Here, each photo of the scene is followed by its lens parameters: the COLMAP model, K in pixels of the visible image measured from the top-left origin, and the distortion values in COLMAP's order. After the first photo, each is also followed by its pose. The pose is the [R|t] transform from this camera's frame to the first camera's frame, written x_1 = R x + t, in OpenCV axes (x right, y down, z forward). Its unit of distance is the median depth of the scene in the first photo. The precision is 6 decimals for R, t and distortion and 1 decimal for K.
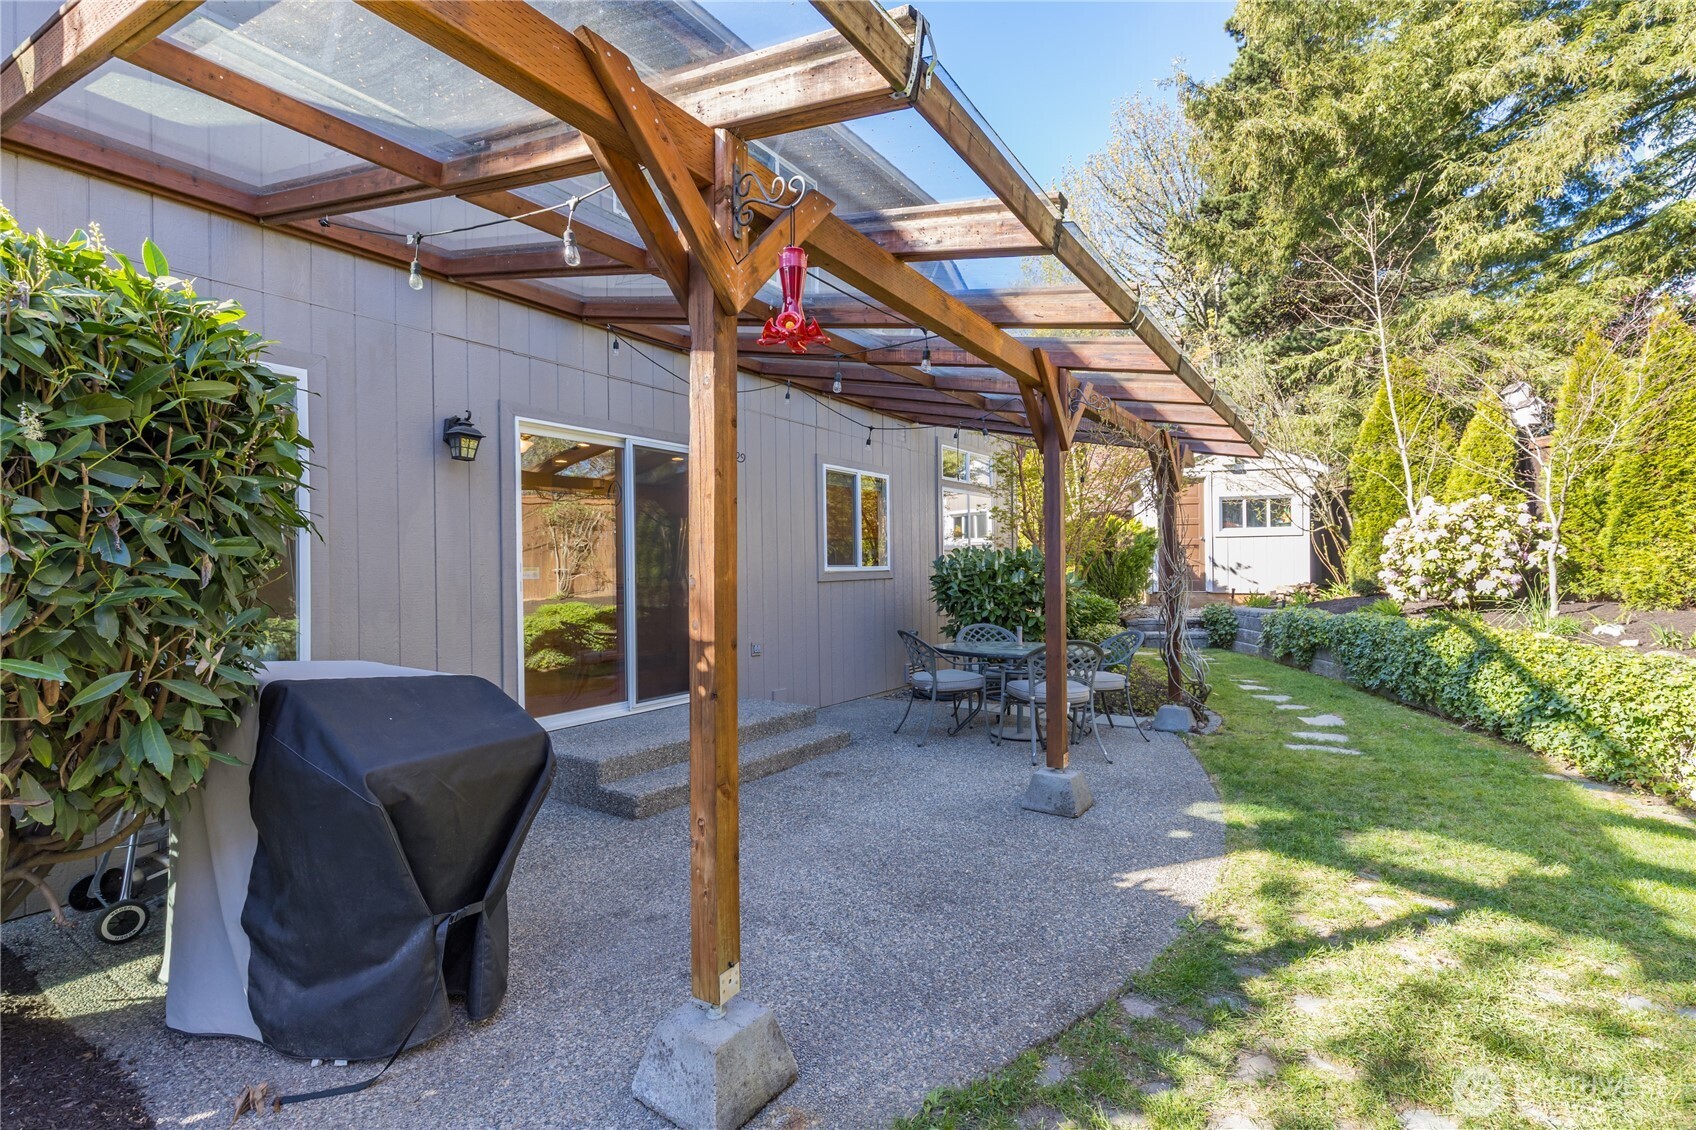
lens RADIAL K [[763.9, 0, 842.2], [0, 763.9, 566.7], [0, 0, 1]] dist [0.011938, 0.000288]
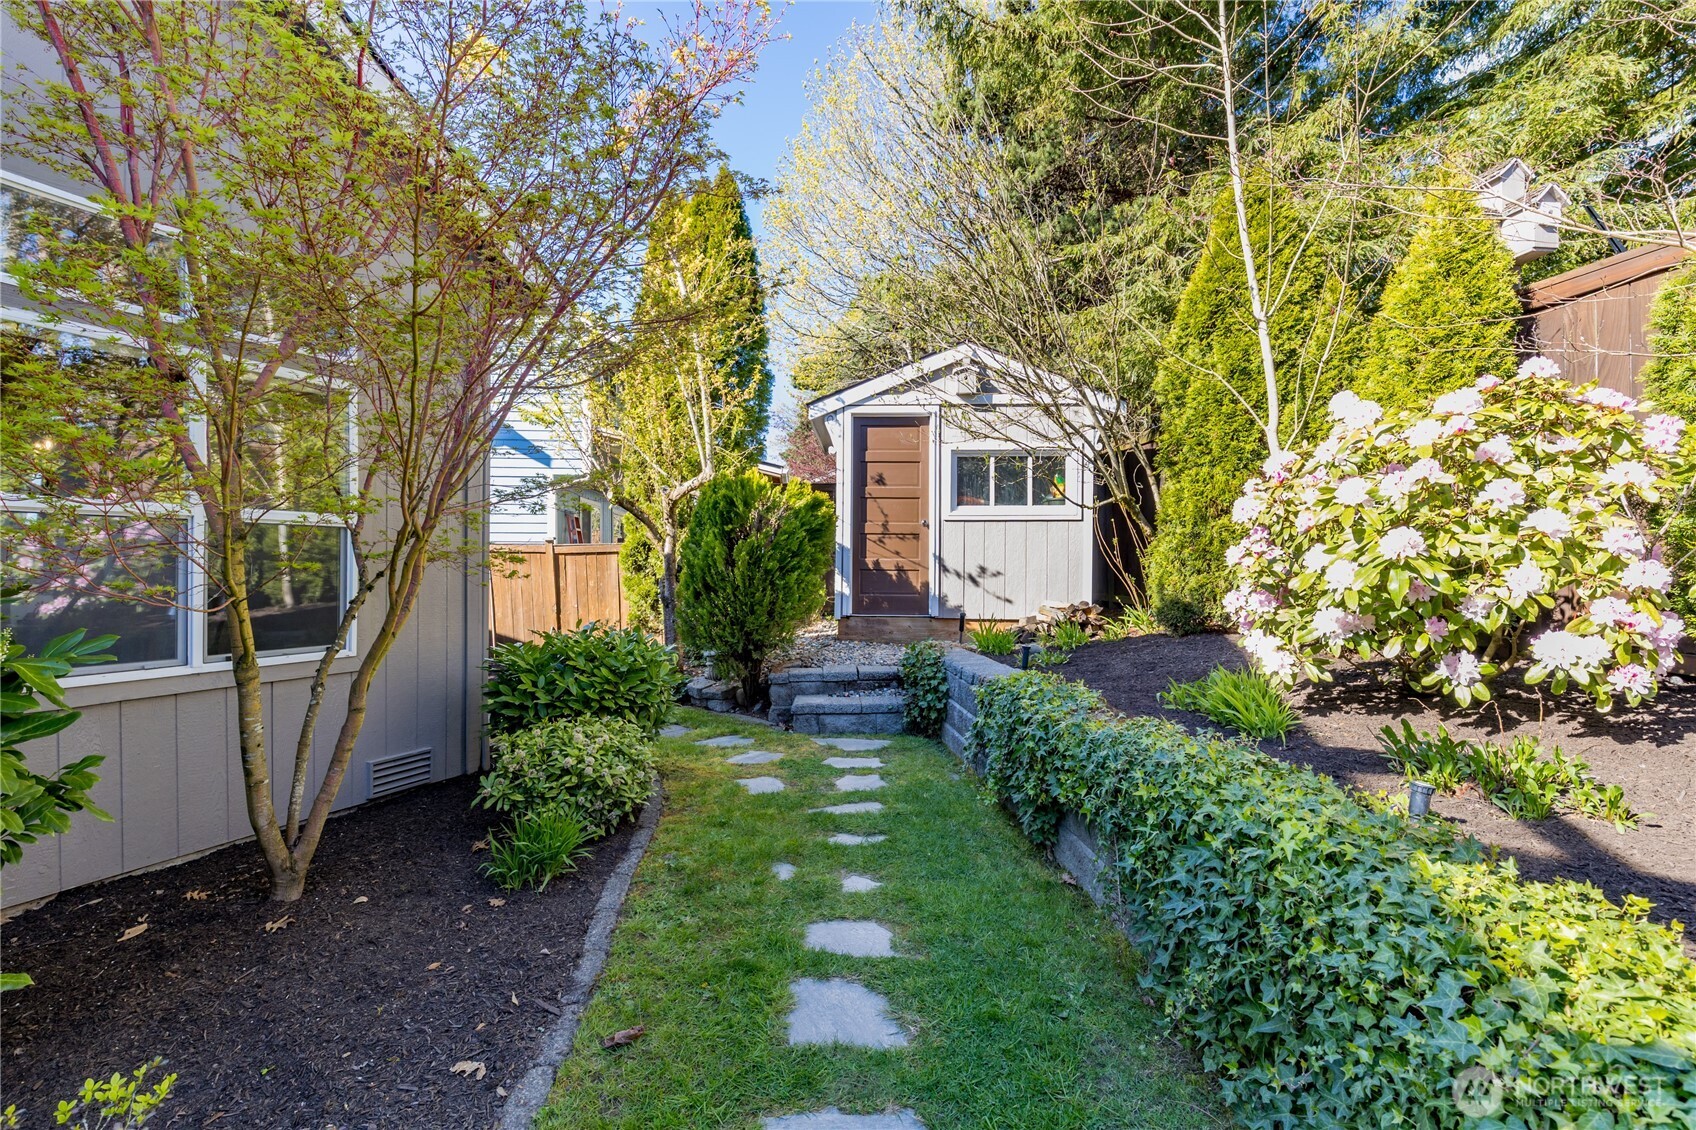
lens RADIAL K [[763.9, 0, 842.4], [0, 763.9, 564.4], [0, 0, 1]] dist [0.011938, 0.000288]
pose [[0.980676, 0.016201, 0.194965, 0.359174], [-0.015437, 0.999866, -0.005437, -0.001826], [-0.195027, 0.002322, 0.980795, 0.542425]]
